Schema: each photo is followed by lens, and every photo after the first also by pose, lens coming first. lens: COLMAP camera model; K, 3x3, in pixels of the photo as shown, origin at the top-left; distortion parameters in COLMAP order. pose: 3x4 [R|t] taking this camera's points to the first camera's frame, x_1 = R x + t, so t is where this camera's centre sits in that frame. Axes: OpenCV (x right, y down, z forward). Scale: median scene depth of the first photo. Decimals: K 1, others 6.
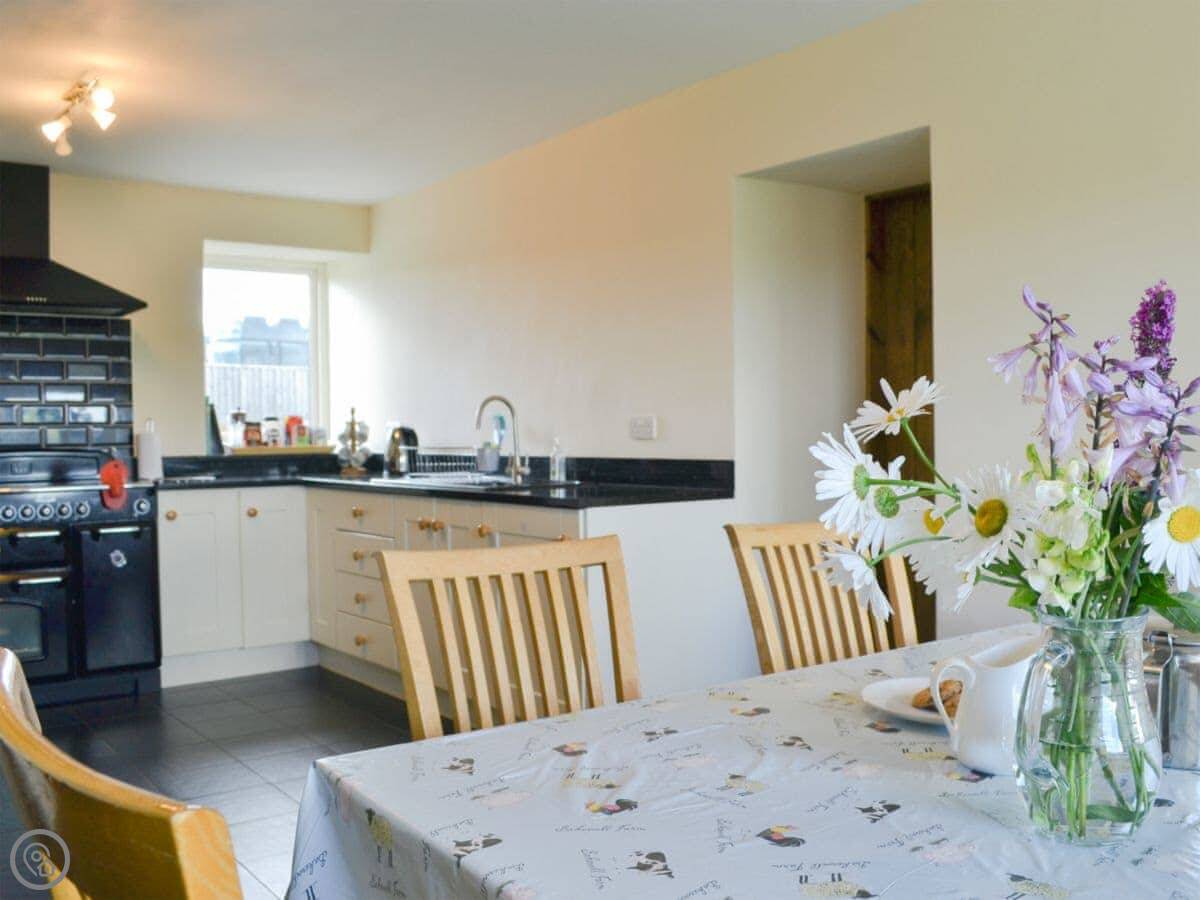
lens RADIAL K [[1139.3, 0, 600.0], [0, 1139.3, 450.0], [0, 0, 1]] dist [-0.003025, -0.002711]
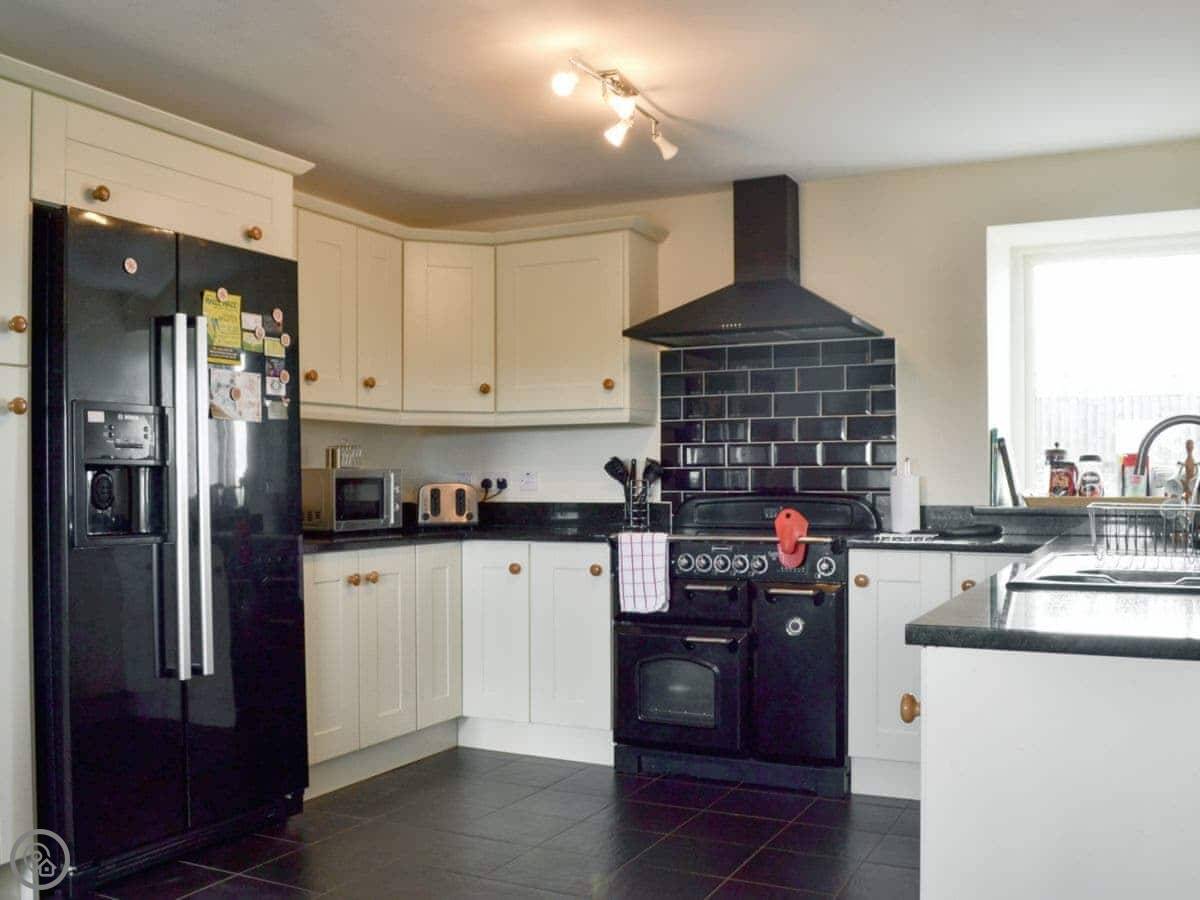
lens RADIAL K [[1139.3, 0, 600.0], [0, 1139.3, 450.0], [0, 0, 1]] dist [-0.003025, -0.002711]
pose [[0.465614, -0.009406, -0.884938, 0.209763], [-0.023933, 0.999444, -0.023216, -0.008782], [0.884664, 0.031988, 0.465130, 0.409466]]
